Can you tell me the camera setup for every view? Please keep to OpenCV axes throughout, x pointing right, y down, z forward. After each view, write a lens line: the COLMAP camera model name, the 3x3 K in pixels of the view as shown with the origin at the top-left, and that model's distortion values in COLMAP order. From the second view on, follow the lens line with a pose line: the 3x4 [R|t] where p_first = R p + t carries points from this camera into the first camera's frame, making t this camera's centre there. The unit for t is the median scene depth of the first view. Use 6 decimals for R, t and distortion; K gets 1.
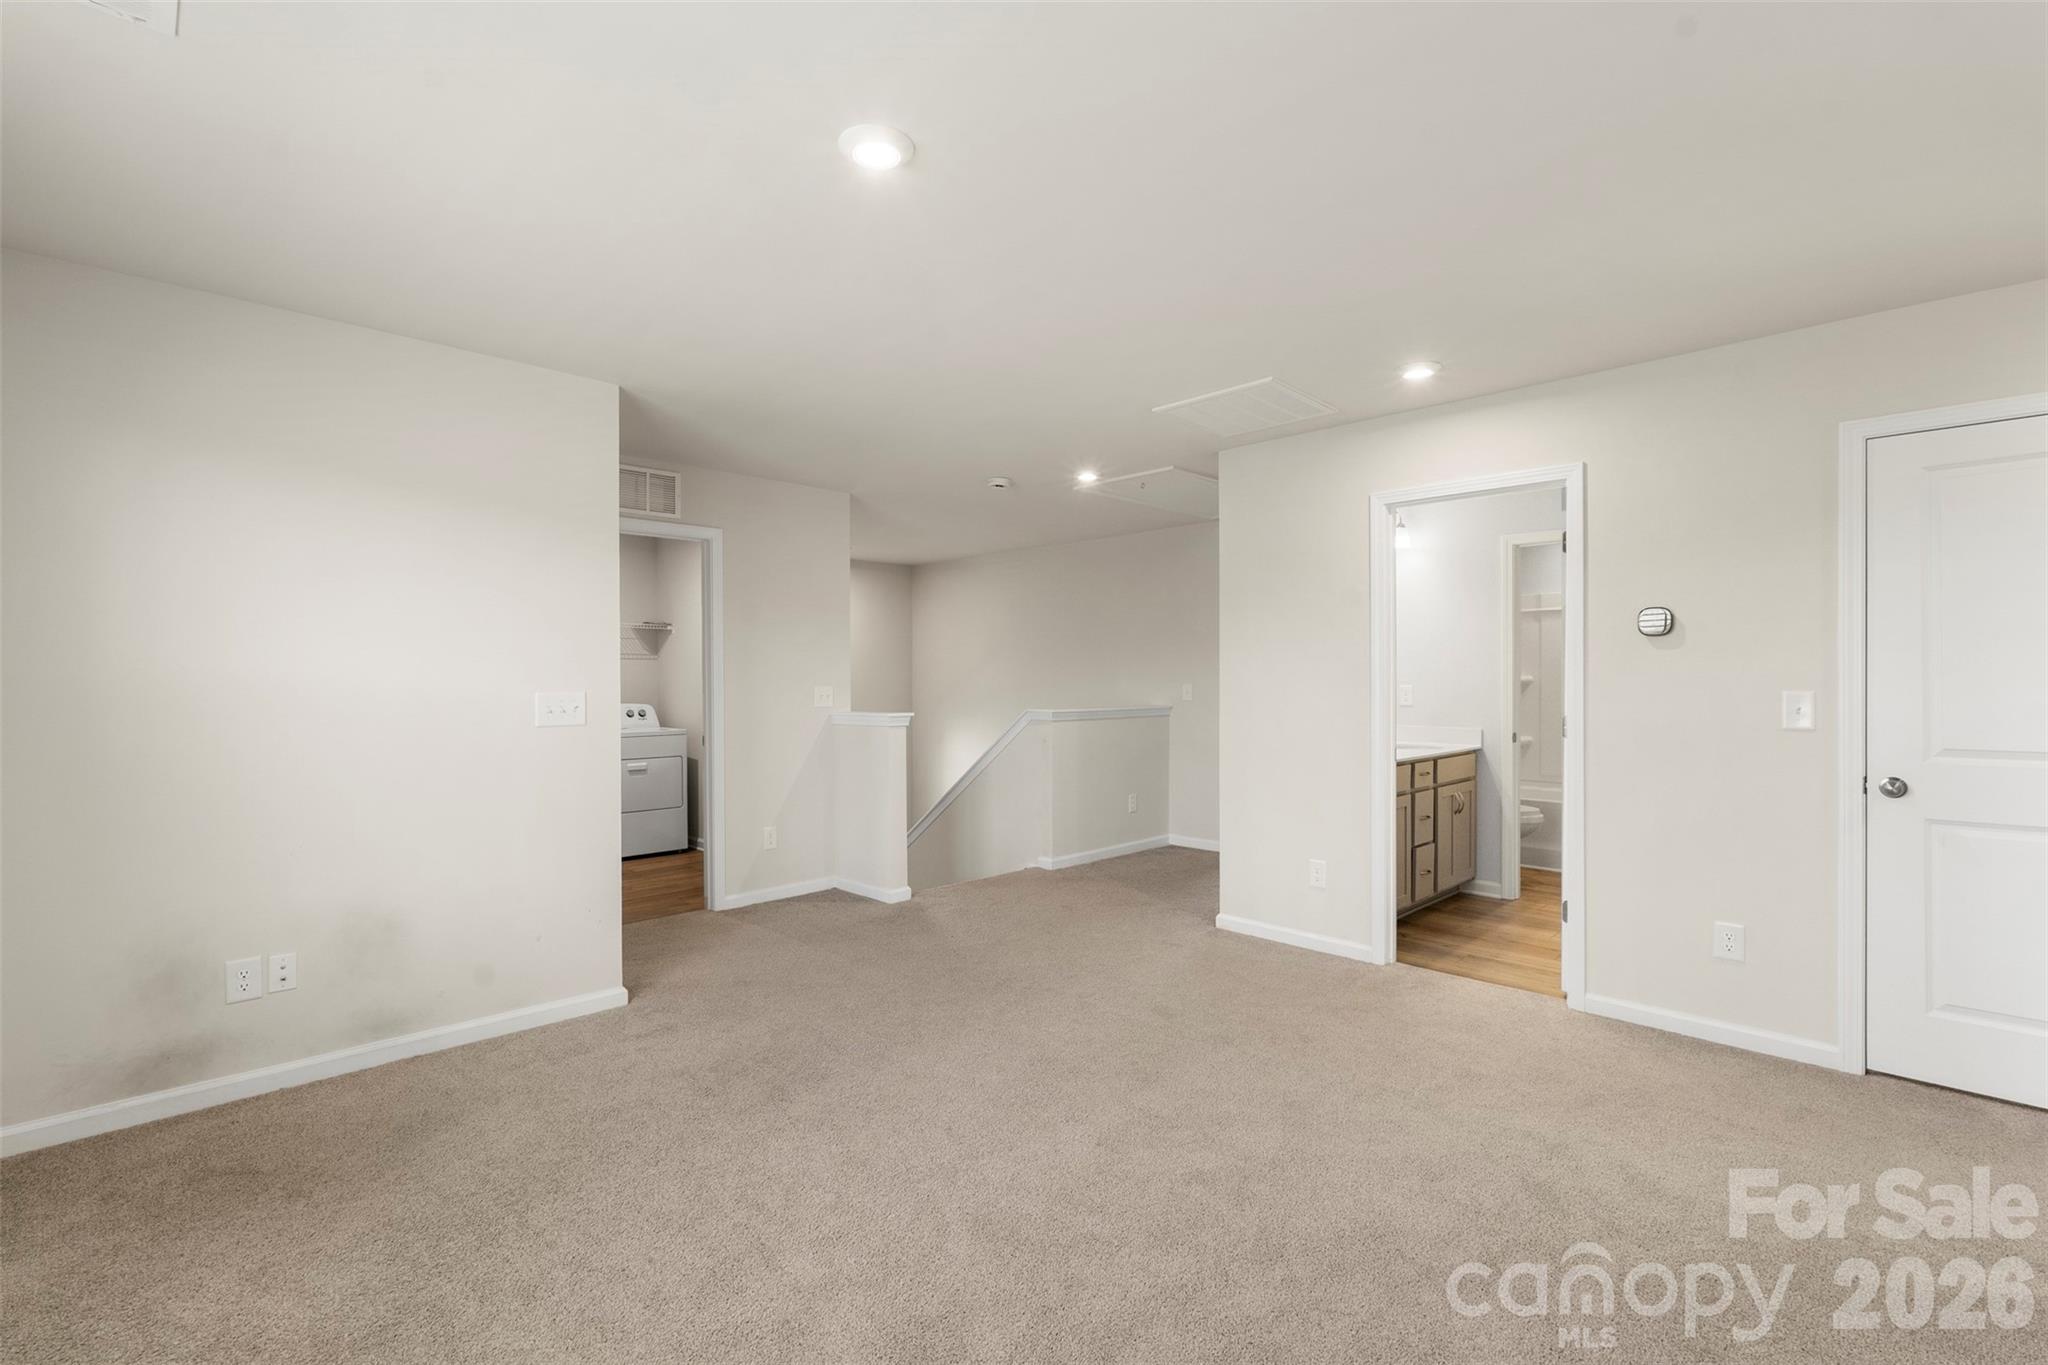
lens RADIAL K [[907.4, 0, 1010.5], [0, 907.4, 688.1], [0, 0, 1]] dist [-0.002891, 0.000062]
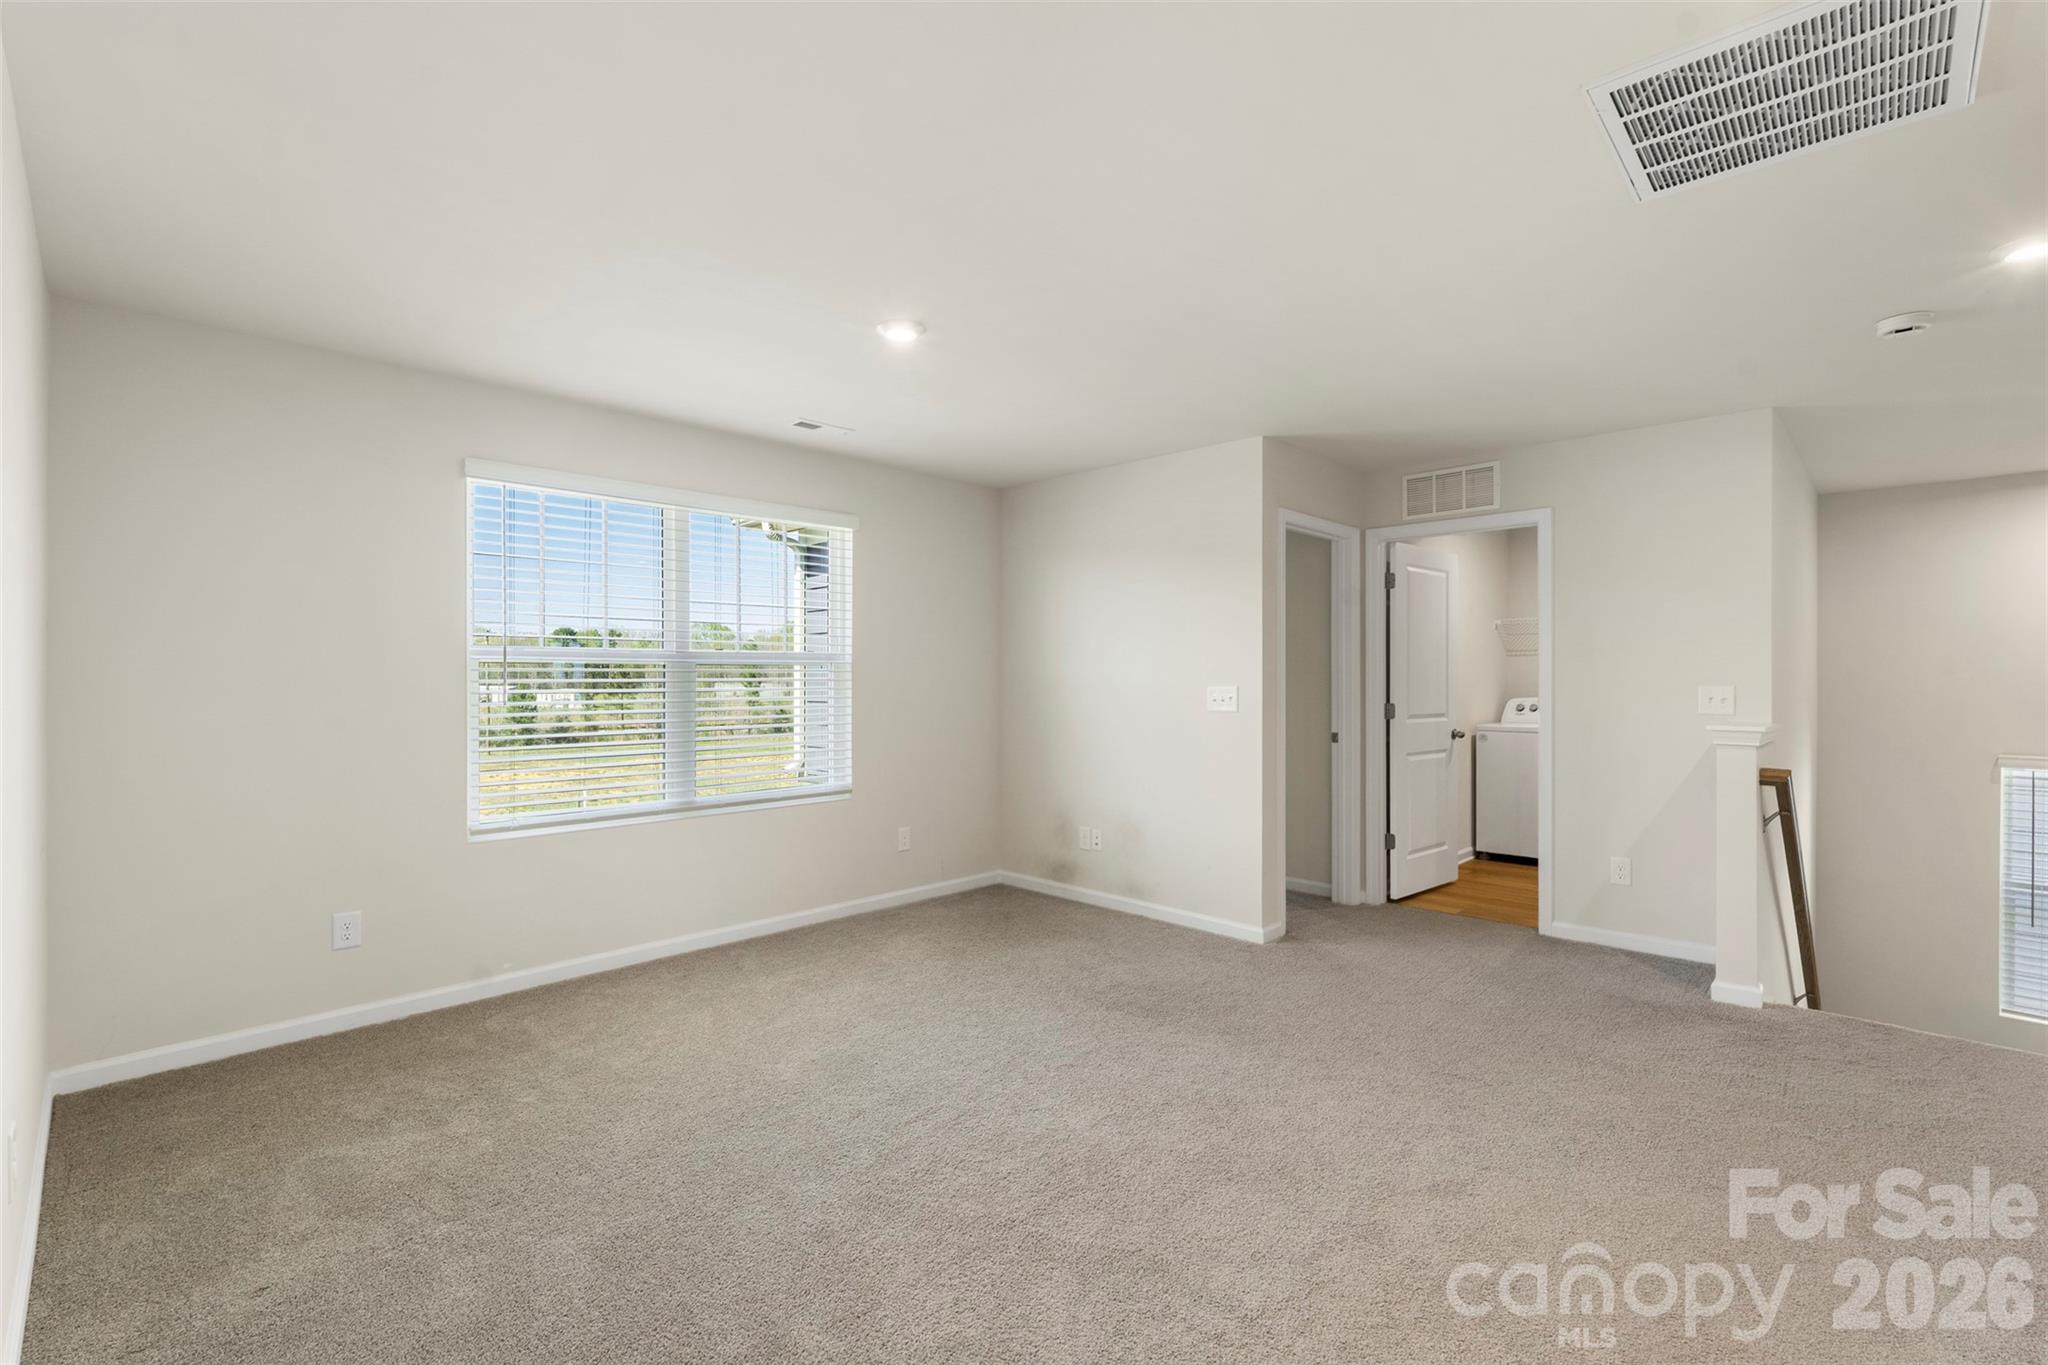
lens RADIAL K [[907.4, 0, 1026.2], [0, 907.4, 681.9], [0, 0, 1]] dist [-0.002891, 0.000062]
pose [[0.026204, 0.010447, -0.999602, 0.533638], [-0.009535, 0.999903, 0.010200, -0.008299], [0.999611, 0.009264, 0.026301, 0.443499]]
